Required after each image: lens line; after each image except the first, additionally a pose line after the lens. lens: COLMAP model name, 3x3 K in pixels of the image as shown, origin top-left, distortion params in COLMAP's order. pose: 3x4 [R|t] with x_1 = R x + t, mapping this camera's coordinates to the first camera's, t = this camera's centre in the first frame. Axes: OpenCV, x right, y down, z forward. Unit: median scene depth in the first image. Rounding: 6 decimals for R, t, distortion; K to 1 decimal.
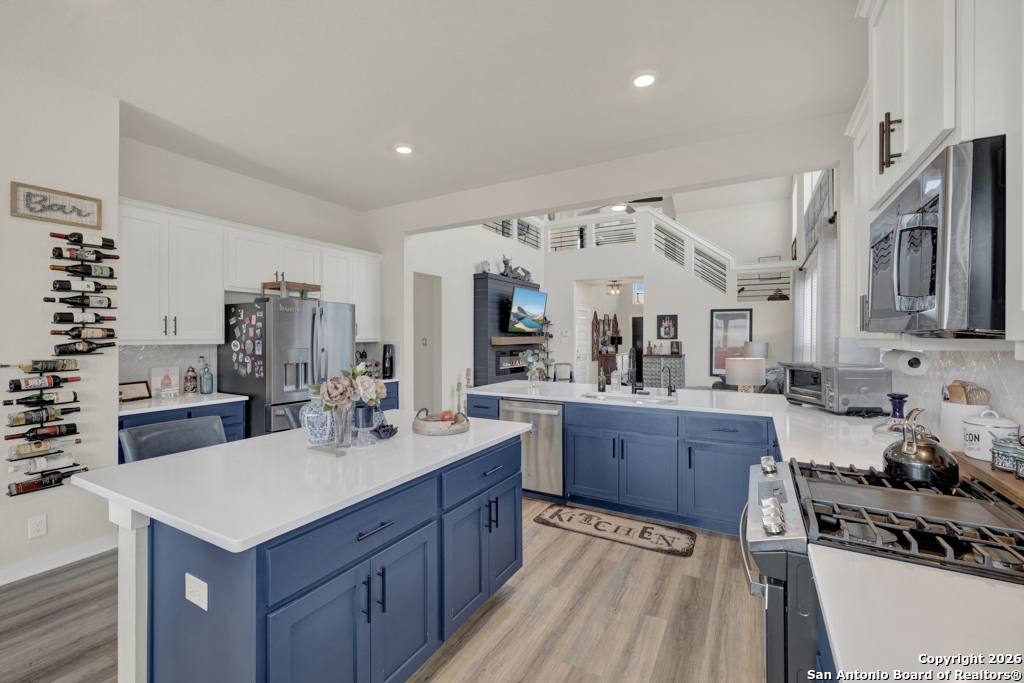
lens RADIAL K [[436.0, 0, 510.5], [0, 436.0, 339.7], [0, 0, 1]] dist [-0.009717, 0.001636]
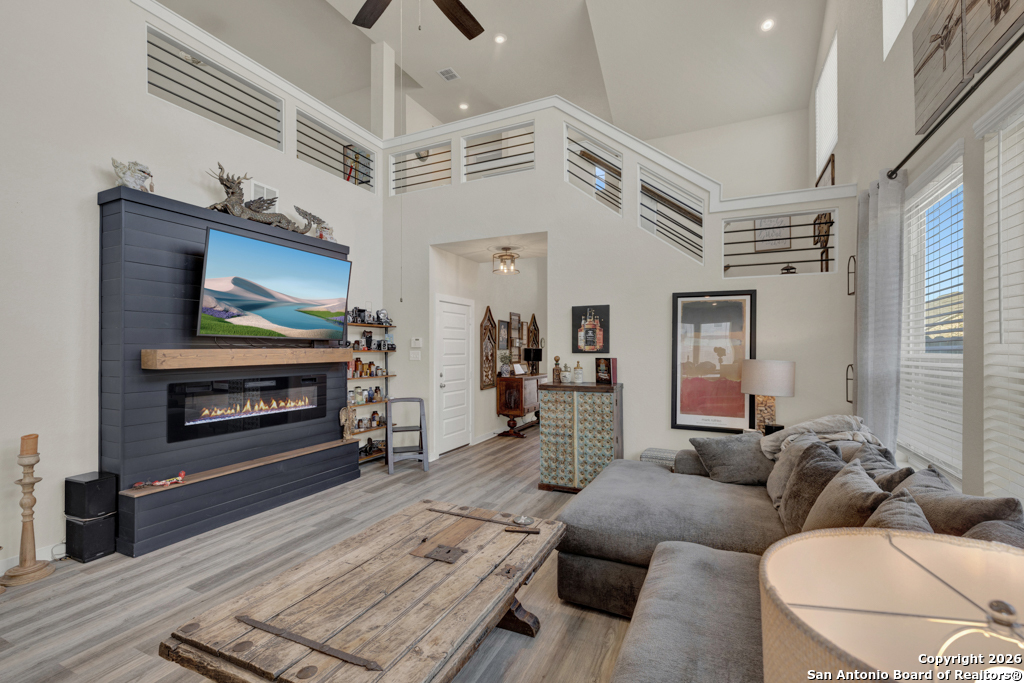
lens RADIAL K [[448.4, 0, 512.8], [0, 448.4, 350.5], [0, 0, 1]] dist [-0.002817, 0.001268]
pose [[0.997253, -0.000461, 0.074072, 0.265286], [0.000742, 0.999993, -0.003773, -0.003055], [-0.074070, 0.003817, 0.997246, 0.555826]]
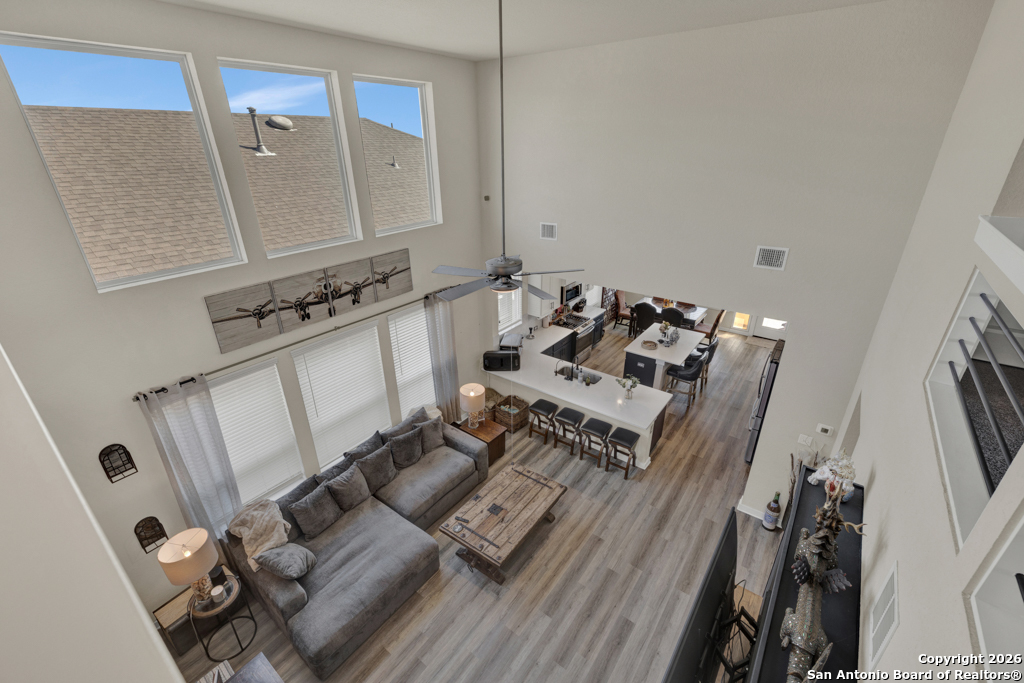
lens RADIAL K [[436.0, 0, 495.2], [0, 436.0, 336.9], [0, 0, 1]] dist [-0.009717, 0.001636]
pose [[-0.984867, -0.044073, 0.167612, 0.148783], [0.027828, 0.914360, 0.403944, -0.395007], [-0.171061, 0.402496, -0.899297, 1.287657]]
